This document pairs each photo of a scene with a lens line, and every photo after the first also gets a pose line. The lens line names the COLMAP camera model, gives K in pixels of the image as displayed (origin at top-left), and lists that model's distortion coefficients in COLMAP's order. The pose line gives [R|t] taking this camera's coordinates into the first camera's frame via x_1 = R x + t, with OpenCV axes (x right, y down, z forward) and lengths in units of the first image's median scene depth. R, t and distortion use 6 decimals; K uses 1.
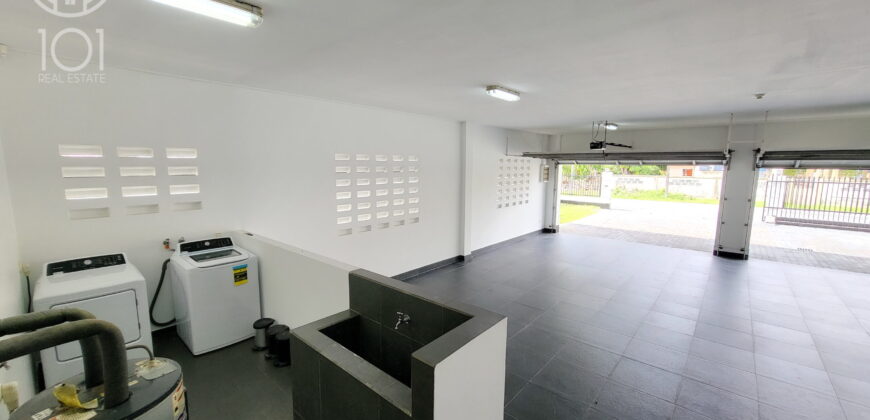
lens RADIAL K [[343.8, 0, 430.5], [0, 343.8, 210.8], [0, 0, 1]] dist [0.001181, -0.000187]
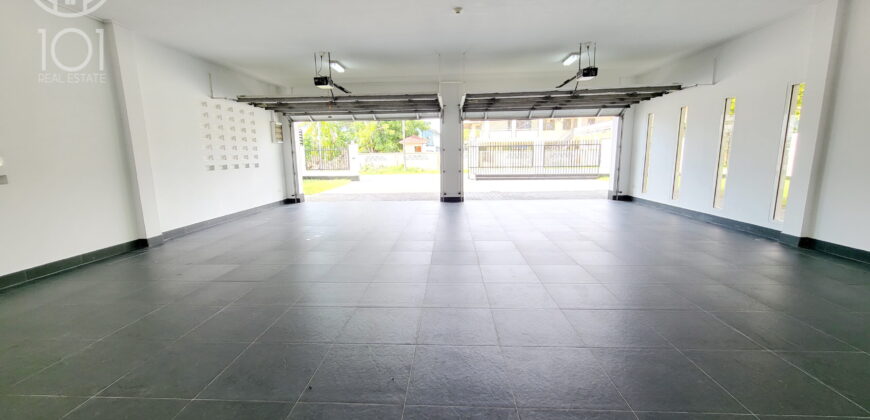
lens RADIAL K [[343.8, 0, 430.5], [0, 343.8, 210.8], [0, 0, 1]] dist [0.001181, -0.000187]
pose [[0.784008, -0.118407, 0.609353, 0.110678], [0.102580, 0.992856, 0.060945, 0.081636], [-0.612216, 0.014726, 0.790553, 0.135719]]
